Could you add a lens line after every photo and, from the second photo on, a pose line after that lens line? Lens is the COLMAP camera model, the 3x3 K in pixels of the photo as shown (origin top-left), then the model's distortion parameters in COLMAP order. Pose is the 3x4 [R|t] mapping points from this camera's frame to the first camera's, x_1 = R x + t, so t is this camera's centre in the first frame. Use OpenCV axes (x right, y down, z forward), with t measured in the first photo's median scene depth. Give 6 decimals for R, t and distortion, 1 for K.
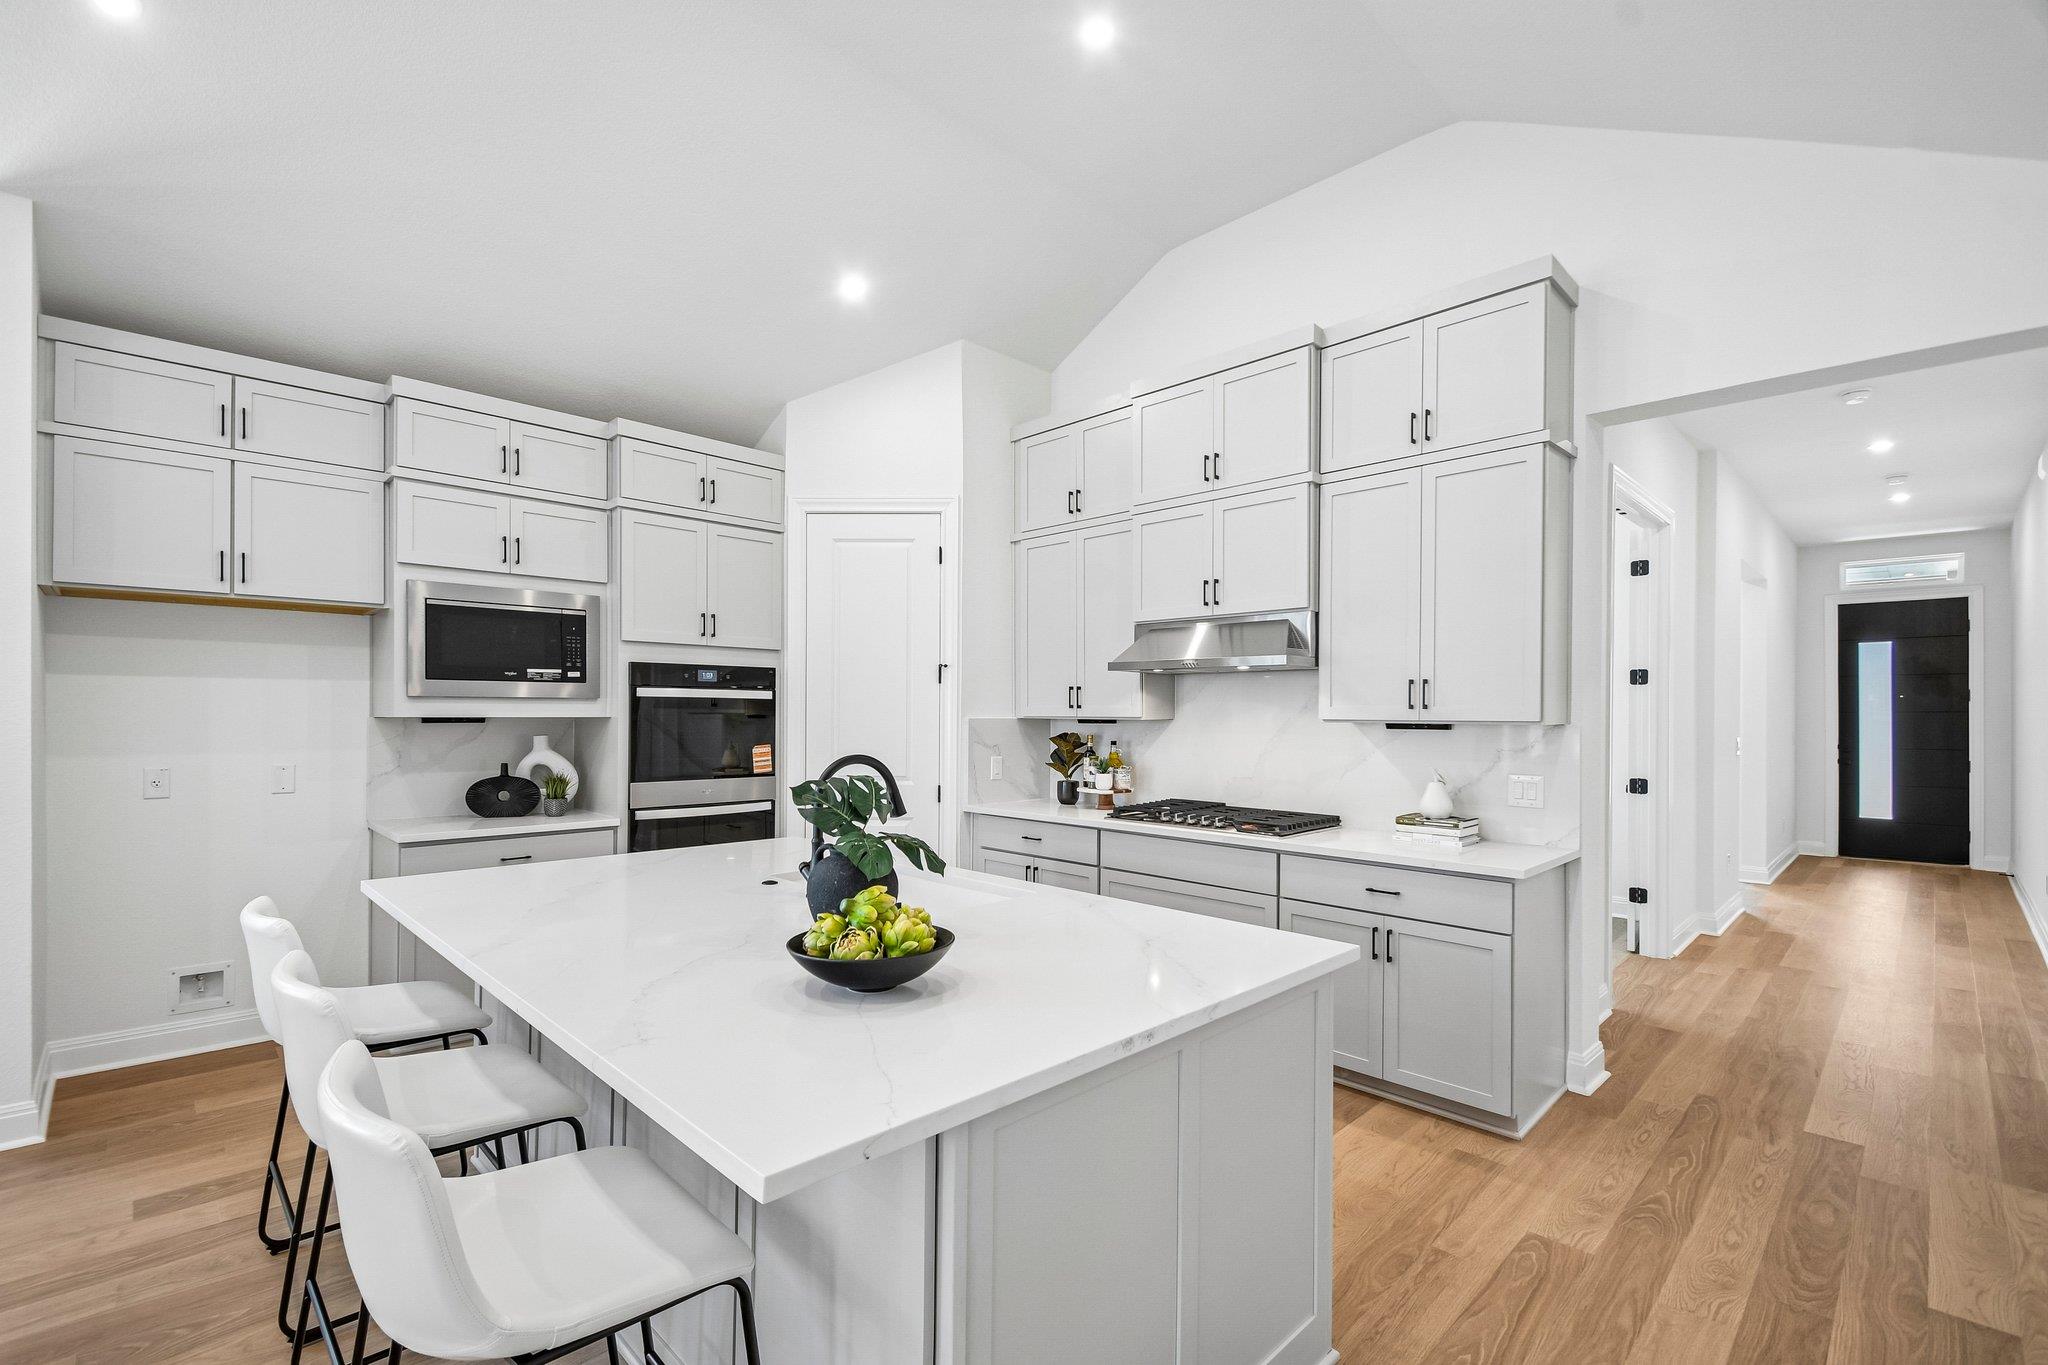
lens RADIAL K [[903.4, 0, 1018.5], [0, 903.4, 712.1], [0, 0, 1]] dist [0.005490, -0.009966]
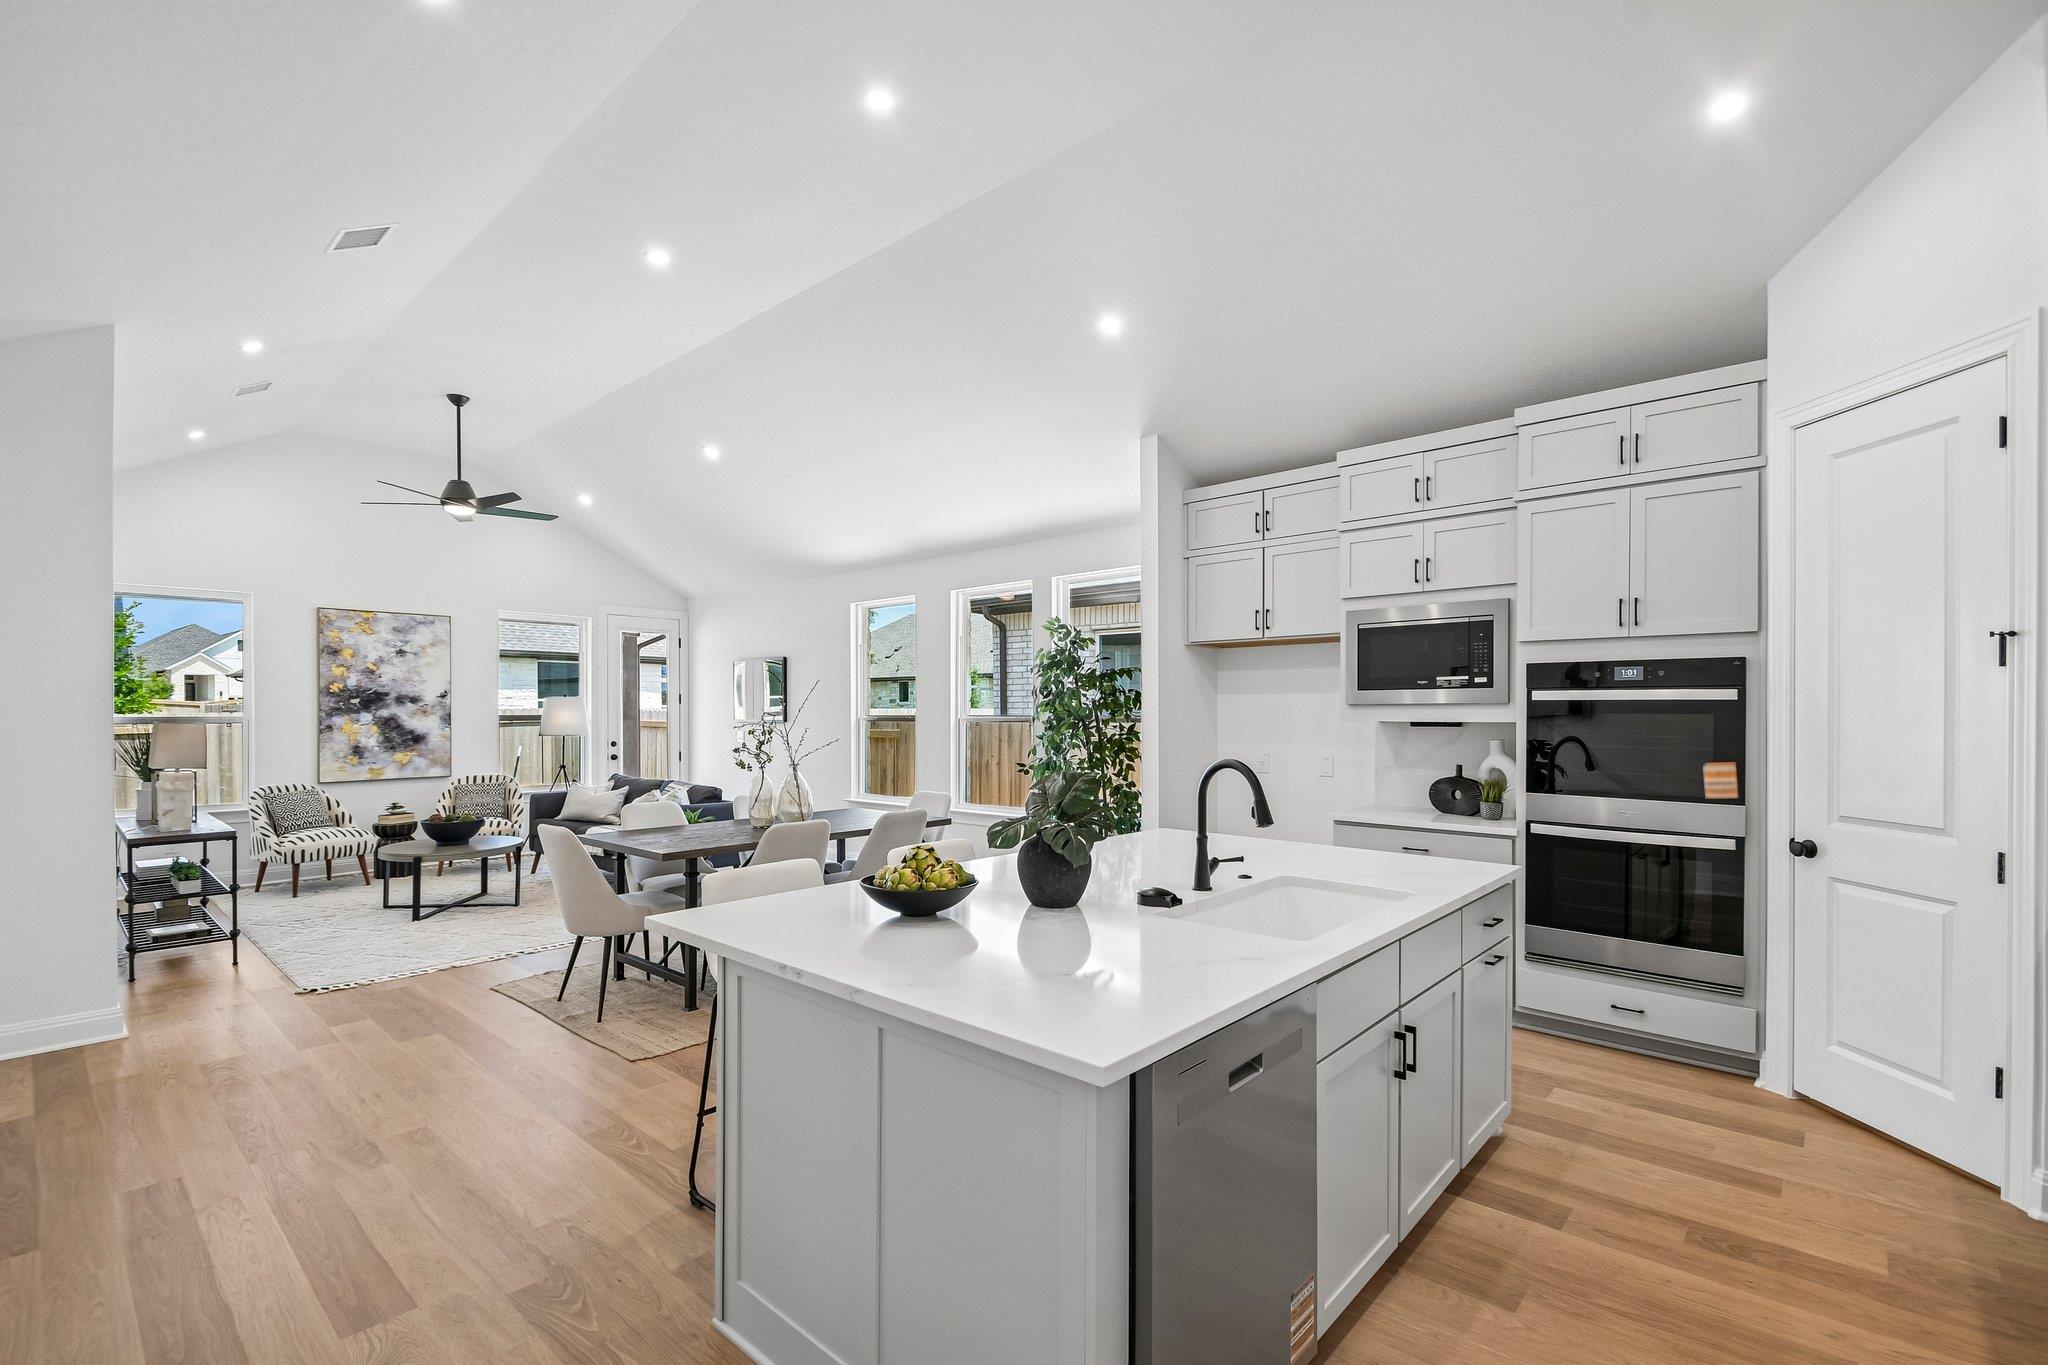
lens RADIAL K [[903.4, 0, 1011.2], [0, 903.4, 718.6], [0, 0, 1]] dist [0.005490, -0.009966]
pose [[0.045453, 0.001496, -0.998965, 0.480819], [0.000864, 0.999998, 0.001537, -0.000717], [0.998966, -0.000932, 0.045452, 0.418567]]
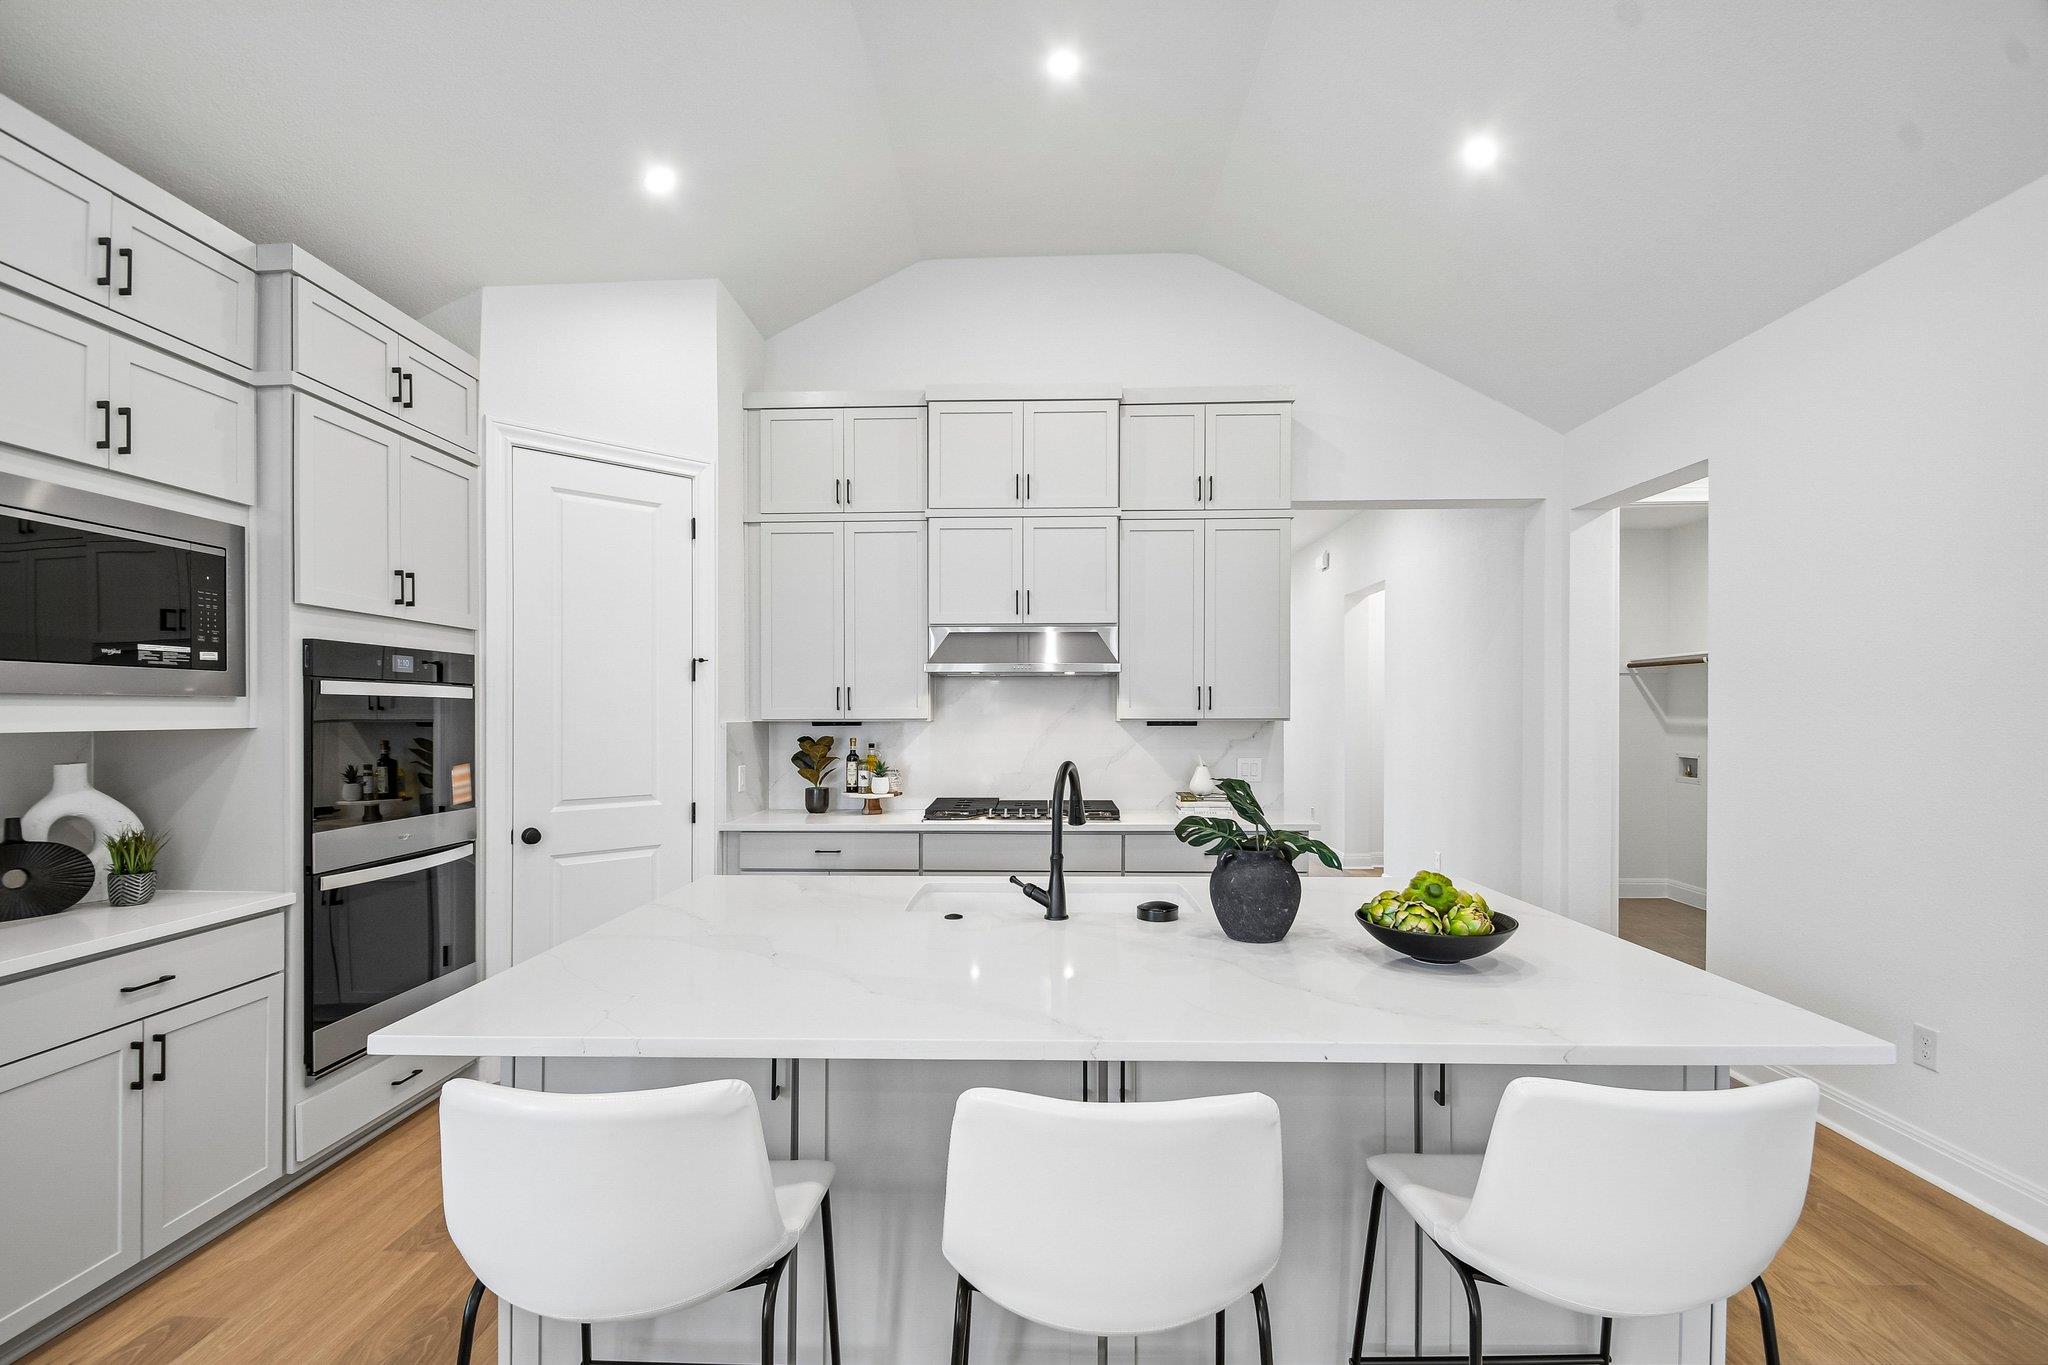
lens RADIAL K [[903.4, 0, 1025.0], [0, 903.4, 708.5], [0, 0, 1]] dist [0.005490, -0.009966]
pose [[0.719986, -0.003602, 0.693979, -0.503079], [0.005245, 0.999986, -0.000250, -0.004686], [-0.693968, 0.003820, 0.719995, 0.206235]]
